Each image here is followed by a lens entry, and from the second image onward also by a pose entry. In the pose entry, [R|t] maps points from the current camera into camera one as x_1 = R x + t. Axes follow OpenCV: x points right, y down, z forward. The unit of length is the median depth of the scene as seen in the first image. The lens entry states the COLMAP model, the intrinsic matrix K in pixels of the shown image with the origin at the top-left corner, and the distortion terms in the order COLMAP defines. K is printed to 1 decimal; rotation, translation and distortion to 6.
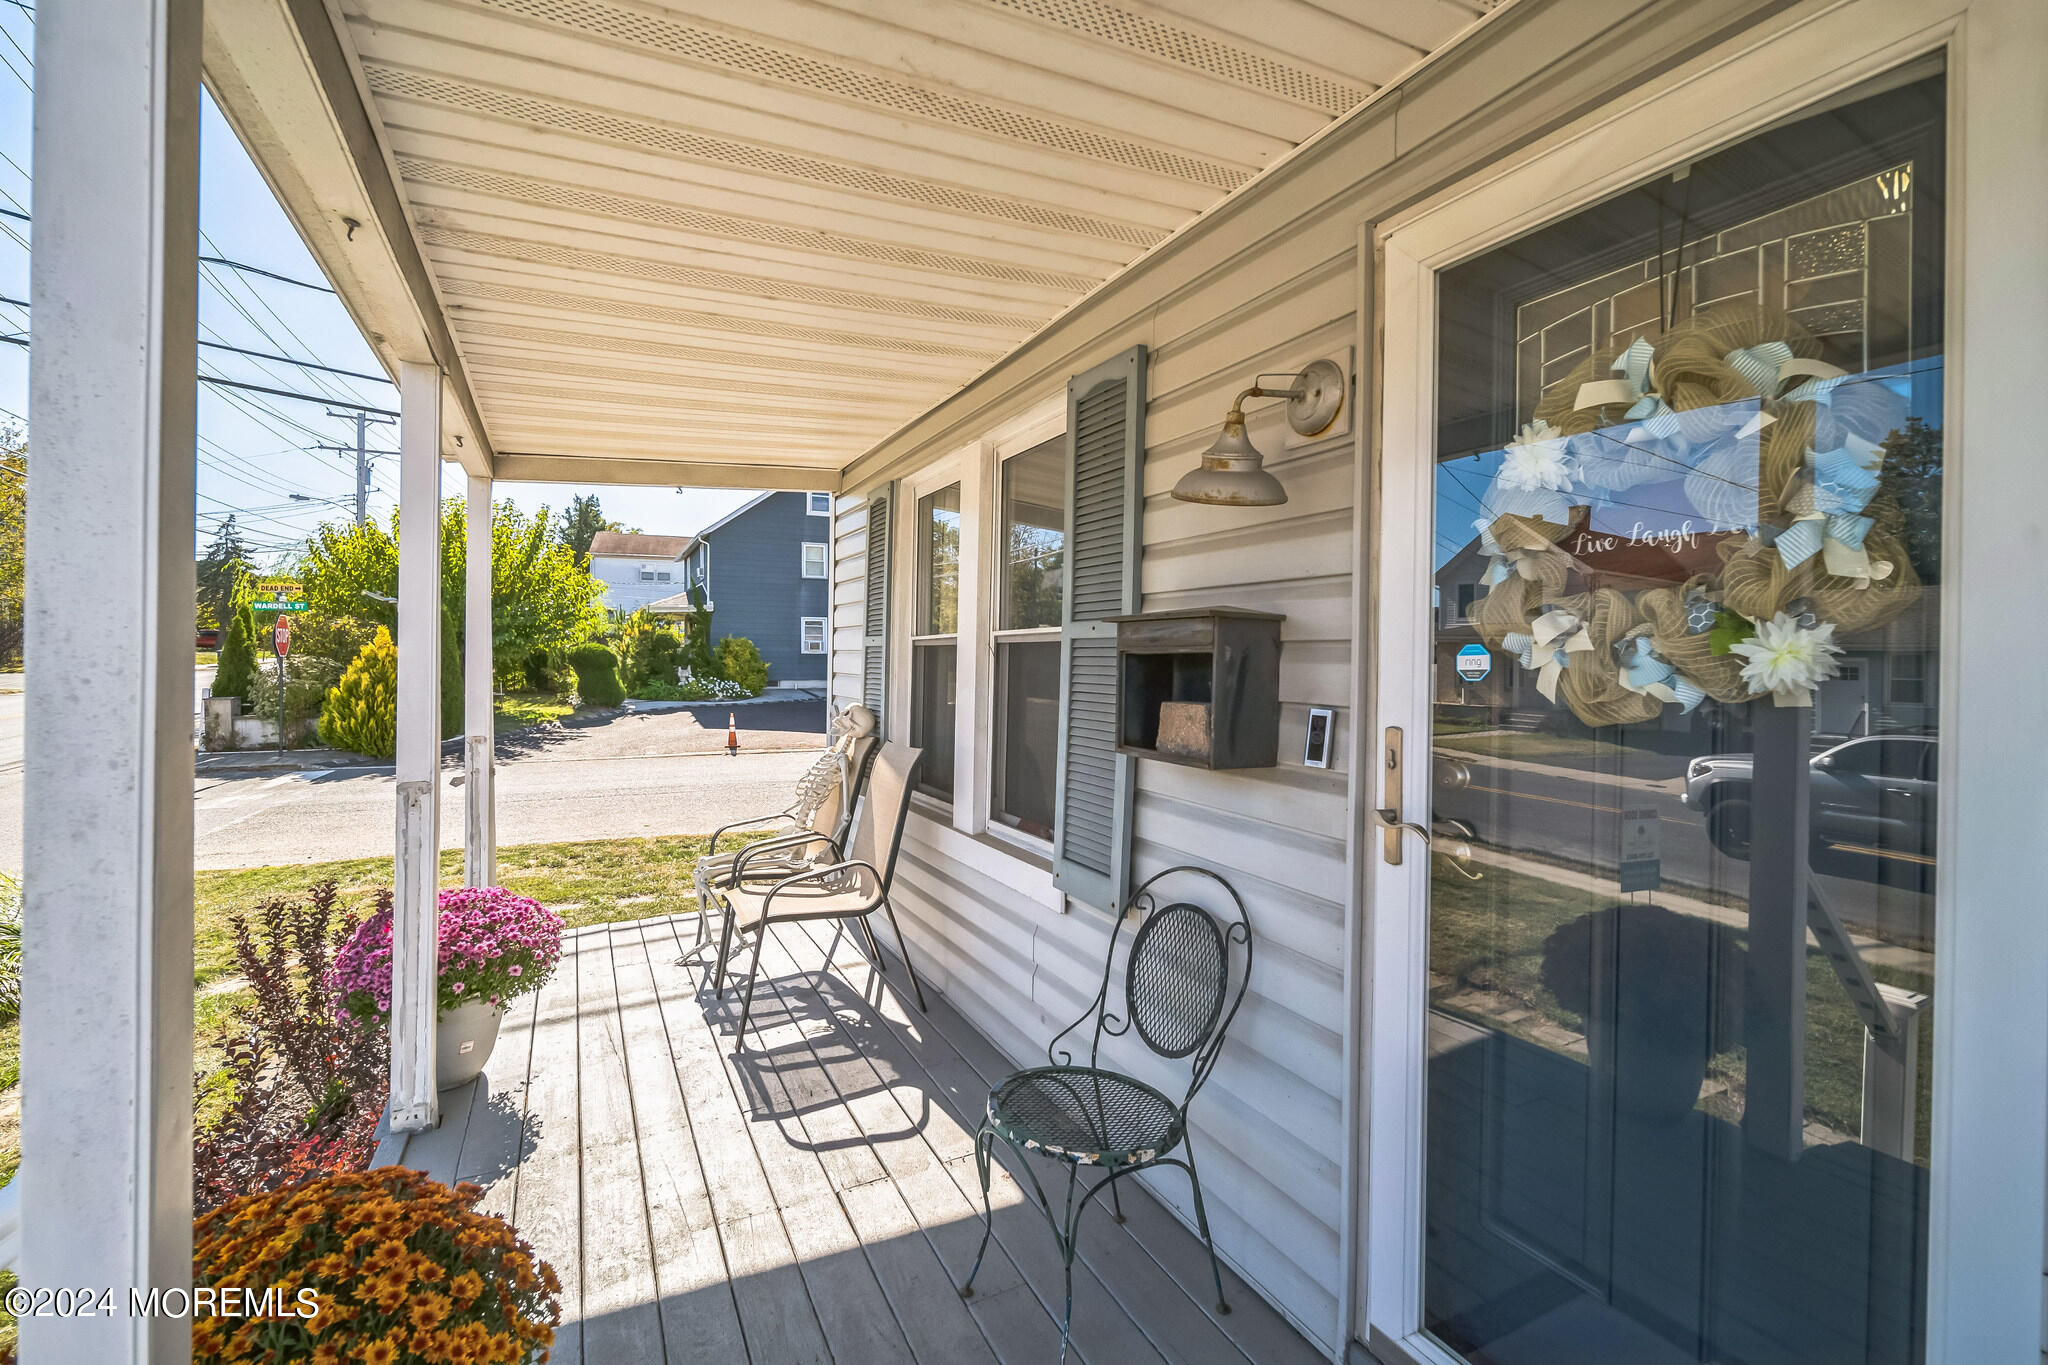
lens RADIAL K [[886.7, 0, 1019.1], [0, 886.7, 659.1], [0, 0, 1]] dist [0.000795, -0.000357]
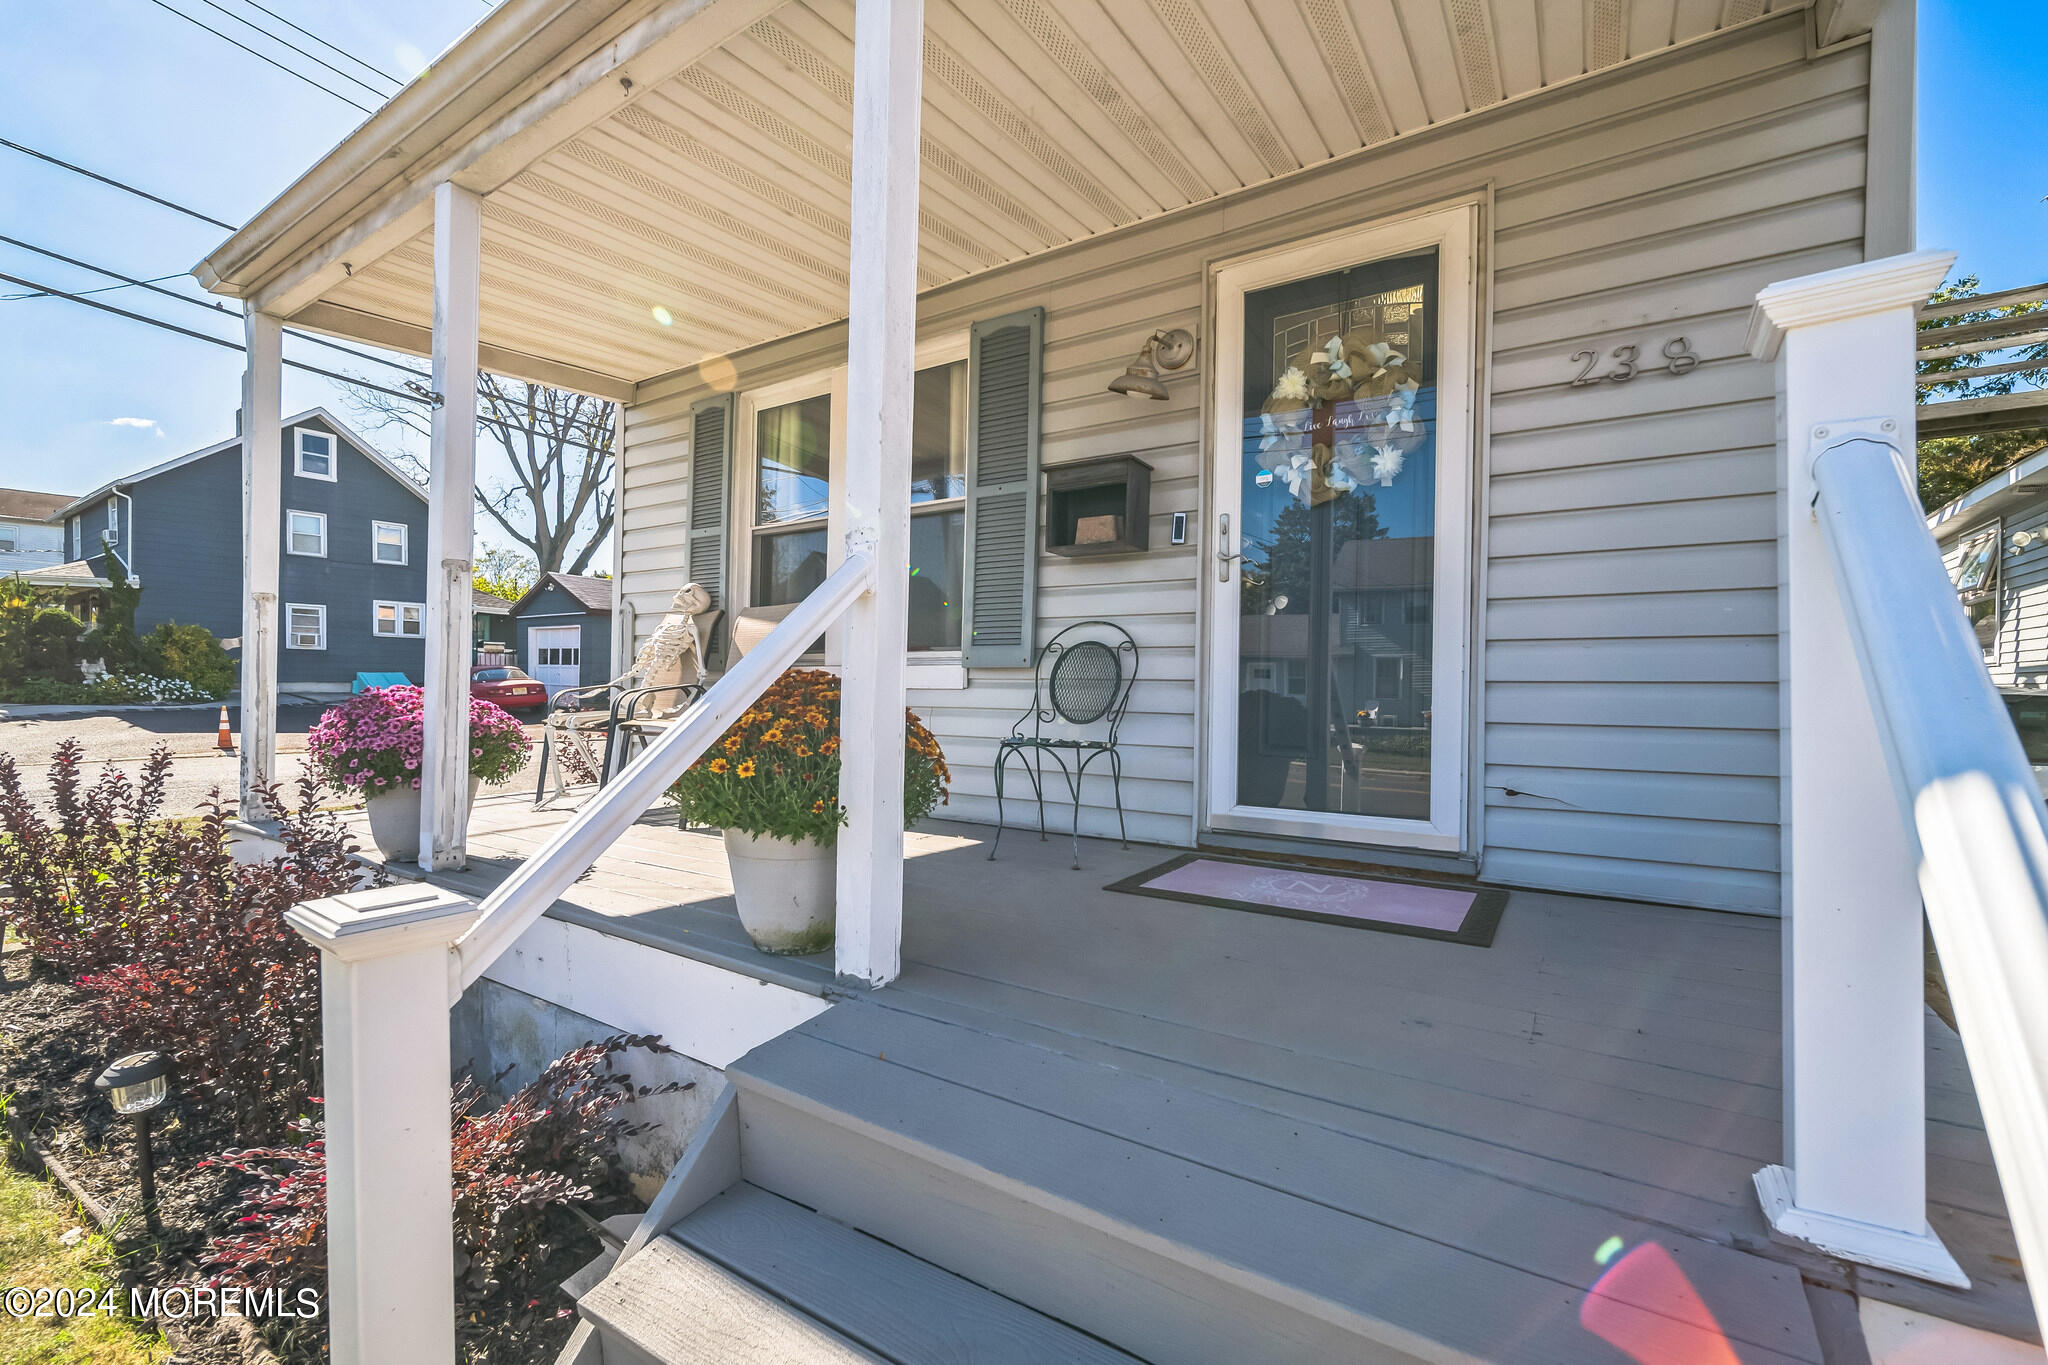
lens RADIAL K [[888.5, 0, 1035.3], [0, 888.5, 688.4], [0, 0, 1]] dist [-0.000269, -0.000667]
pose [[0.870199, 0.003403, 0.492688, -0.868685], [-0.004422, 0.999990, 0.000902, 0.433709], [-0.492680, -0.002964, 0.870205, -0.504066]]
